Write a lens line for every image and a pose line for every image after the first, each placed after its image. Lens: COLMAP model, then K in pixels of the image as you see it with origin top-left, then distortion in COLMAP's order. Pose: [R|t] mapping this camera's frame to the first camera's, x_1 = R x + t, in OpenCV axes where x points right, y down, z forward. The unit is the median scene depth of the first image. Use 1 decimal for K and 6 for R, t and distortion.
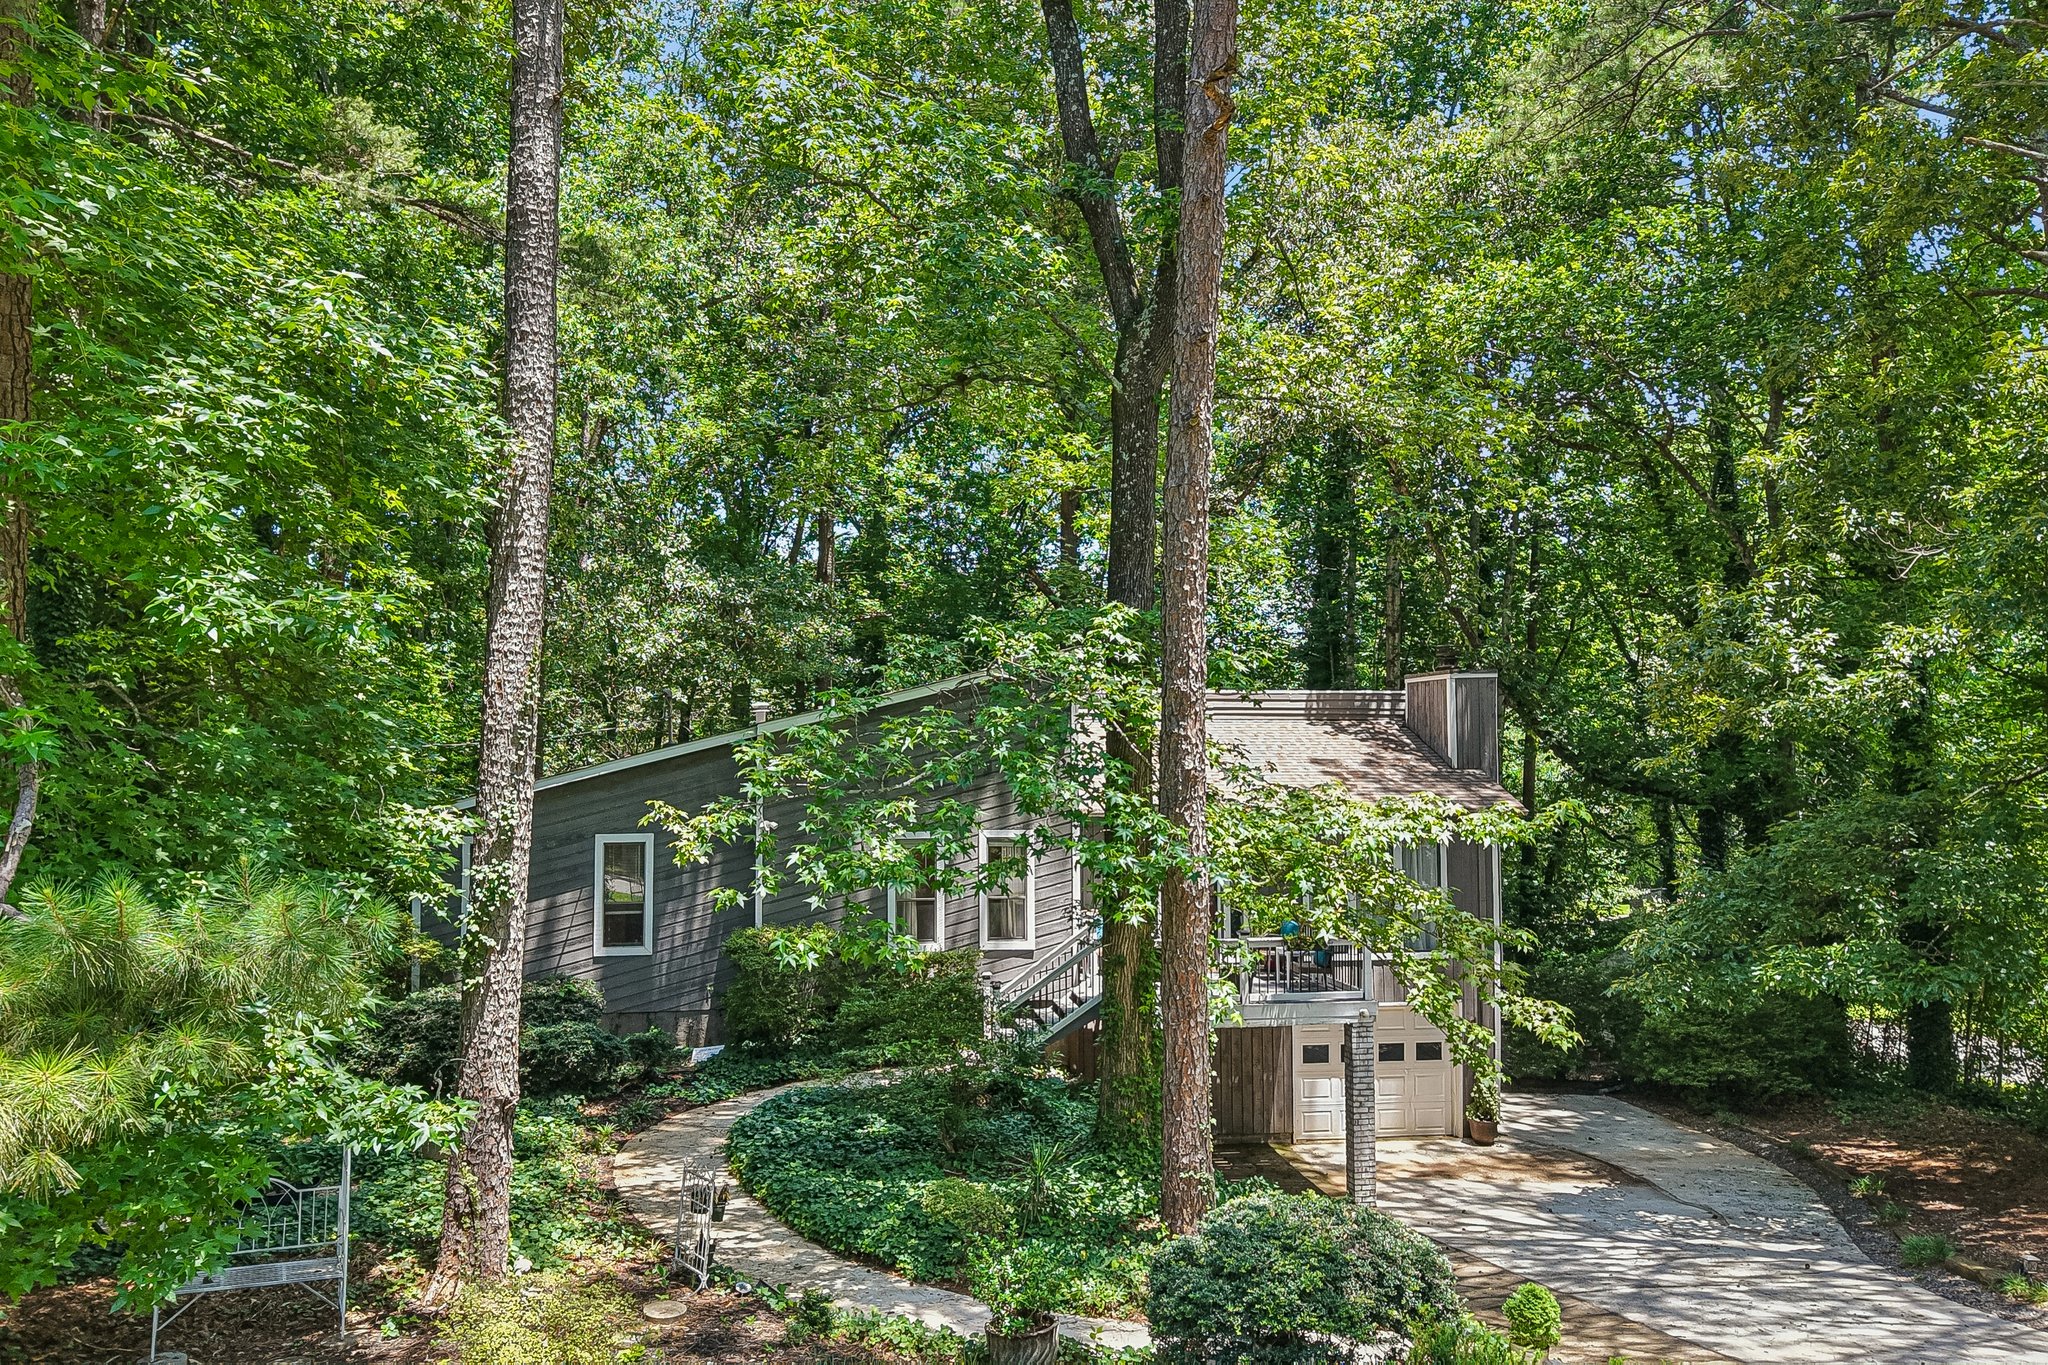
lens RADIAL K [[1630.7, 0, 1024.0], [0, 1630.7, 682.5], [0, 0, 1]] dist [0.008565, 0.002430]
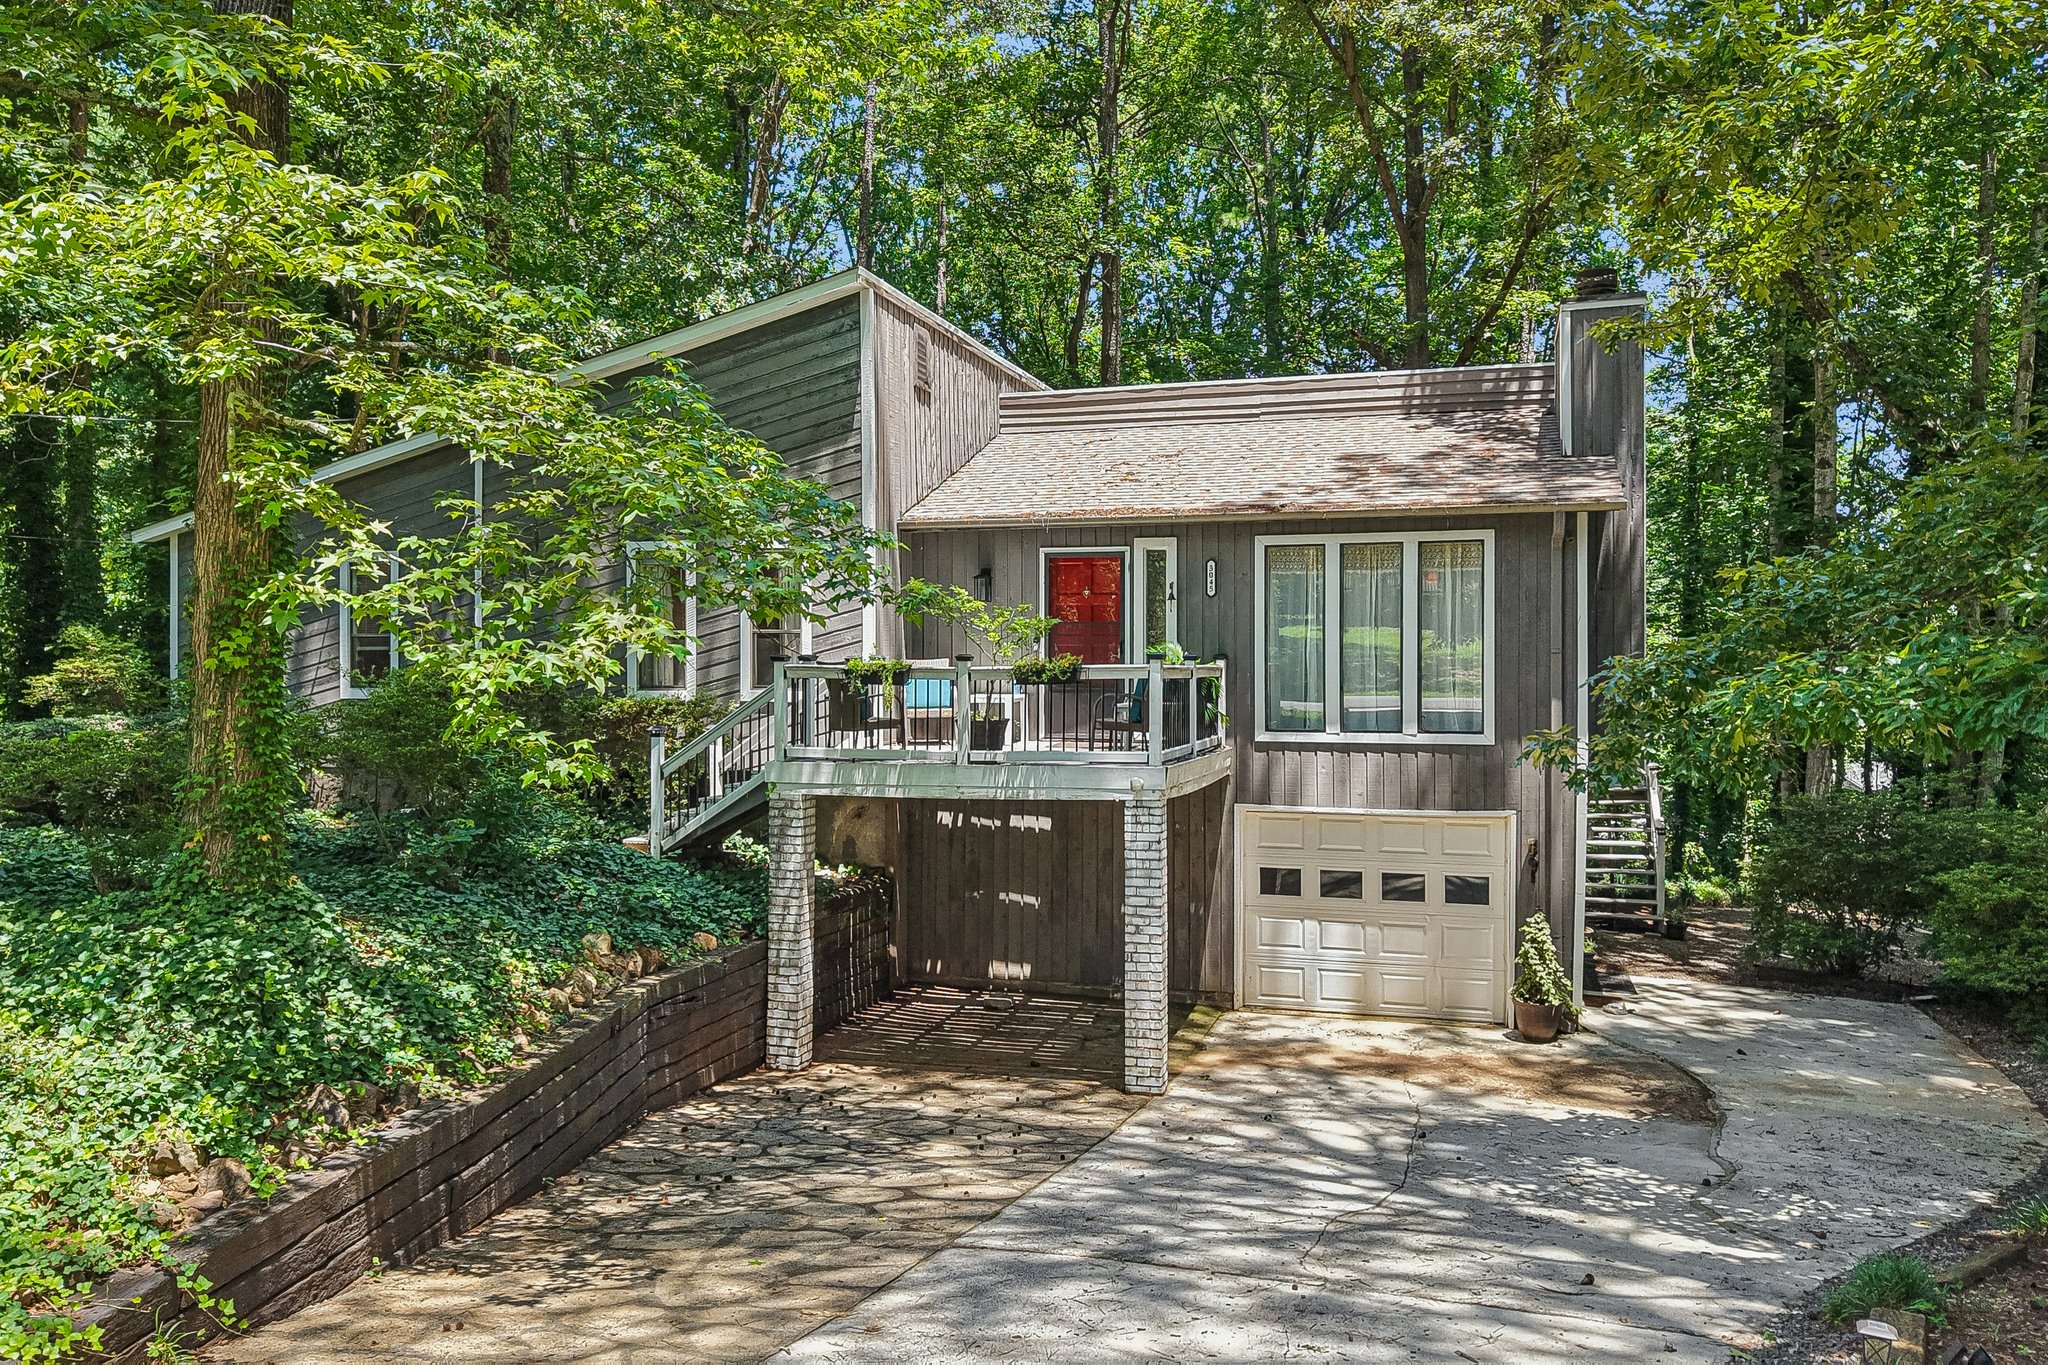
lens RADIAL K [[1607.6, 0, 1003.9], [0, 1607.6, 726.0], [0, 0, 1]] dist [0.005023, -0.001645]
pose [[0.899187, 0.017320, -0.437221, 0.513751], [0.016469, 0.997169, 0.073370, 0.161806], [0.437254, -0.073174, 0.896356, 0.521620]]
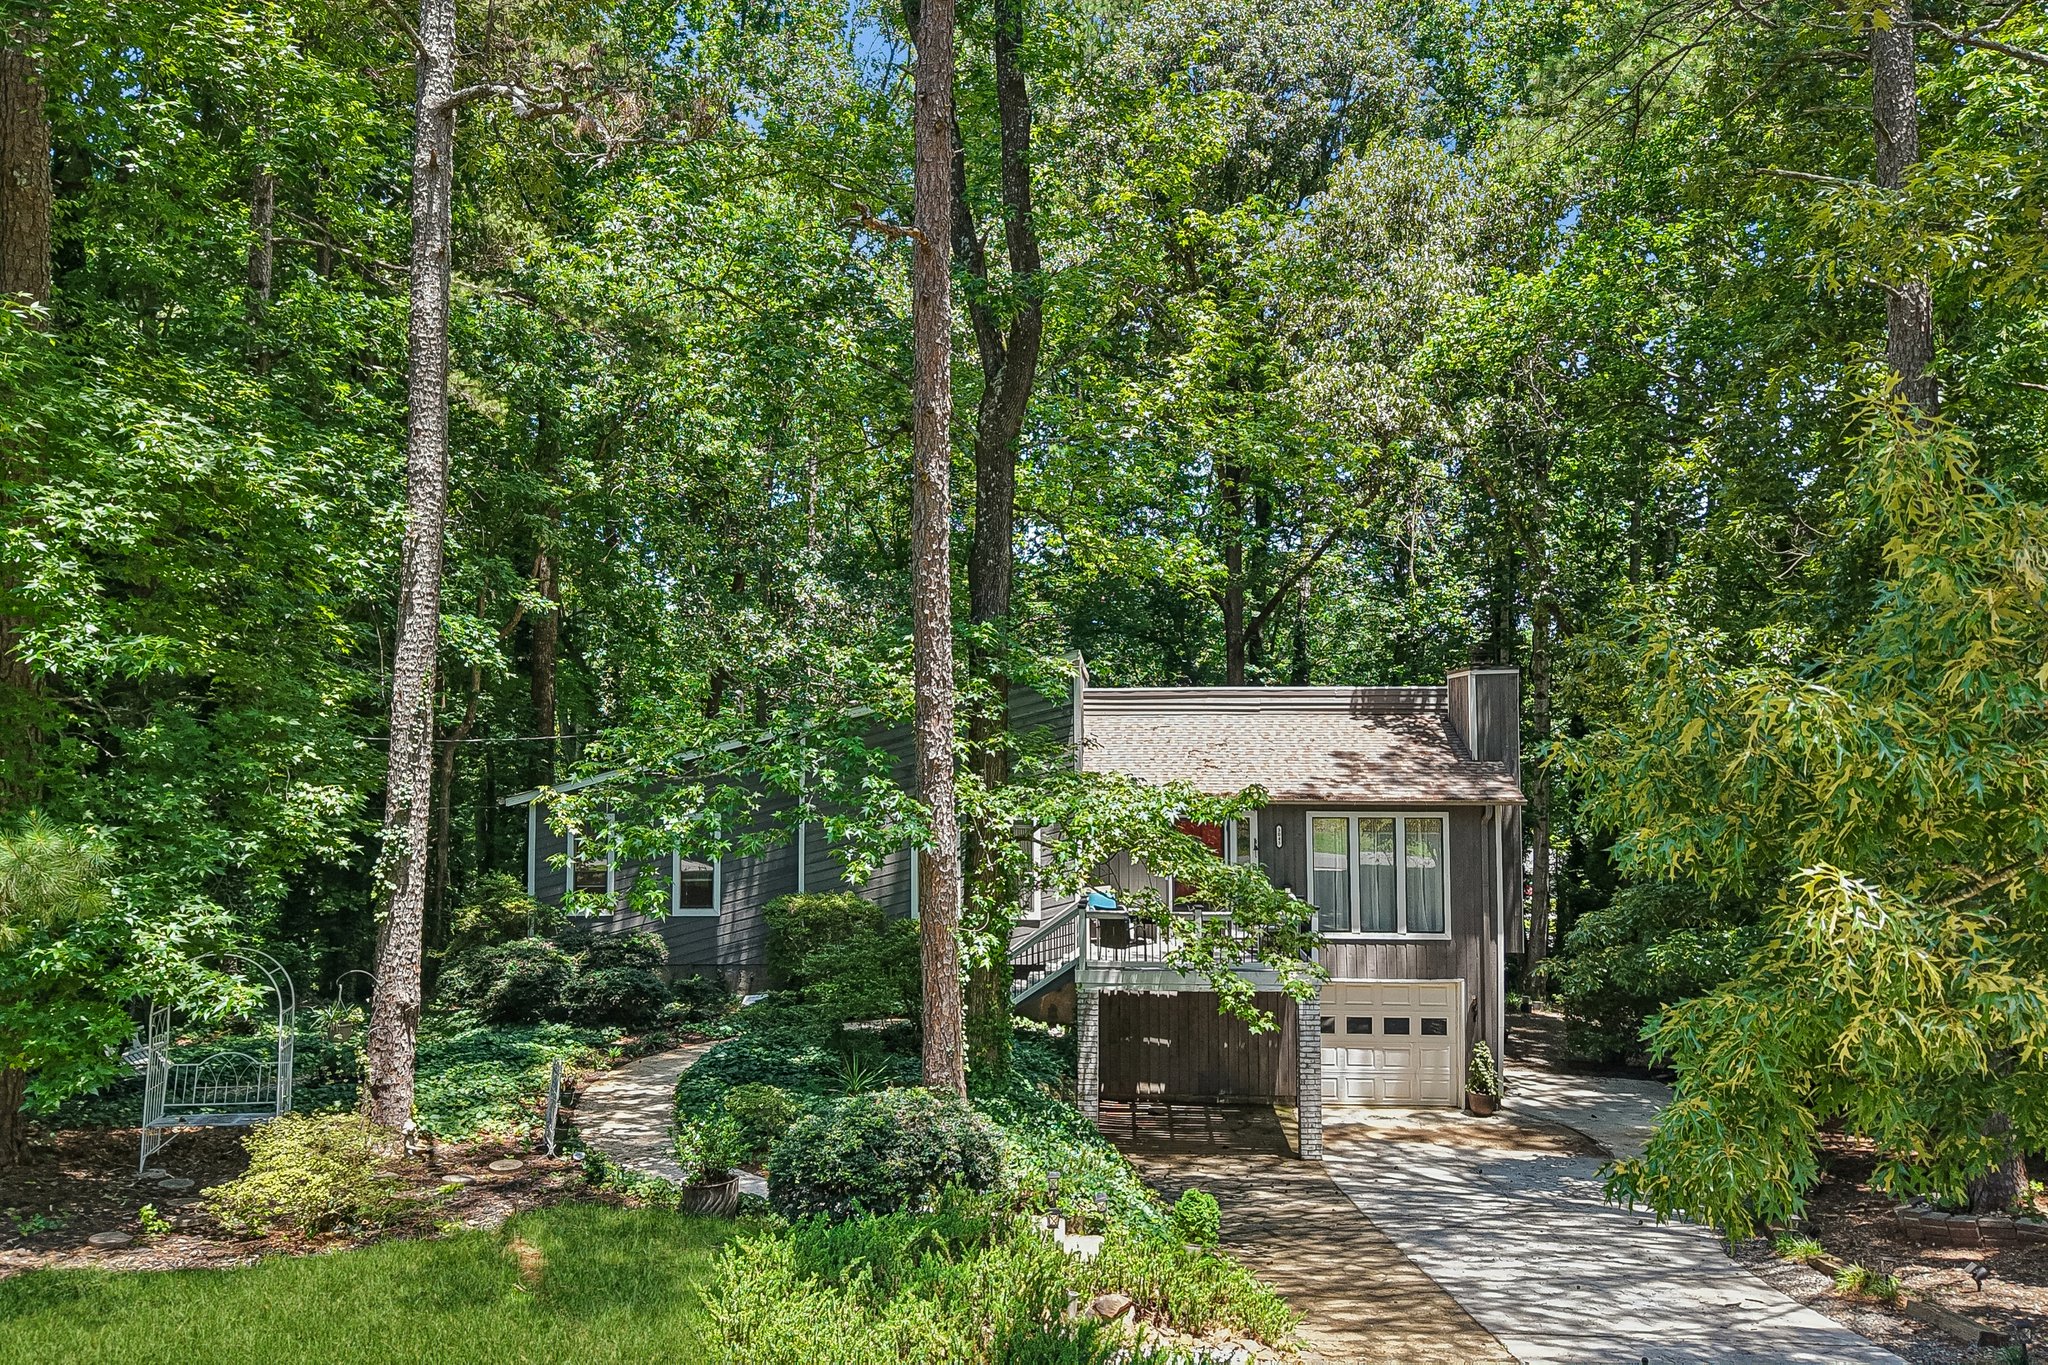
lens RADIAL K [[1630.7, 0, 1024.0], [0, 1630.7, 682.5], [0, 0, 1]] dist [0.008565, 0.002430]
pose [[0.977363, -0.007557, -0.211432, 0.306326], [0.008554, 0.999956, 0.003798, -0.006164], [0.211394, -0.005521, 0.977385, -0.132667]]
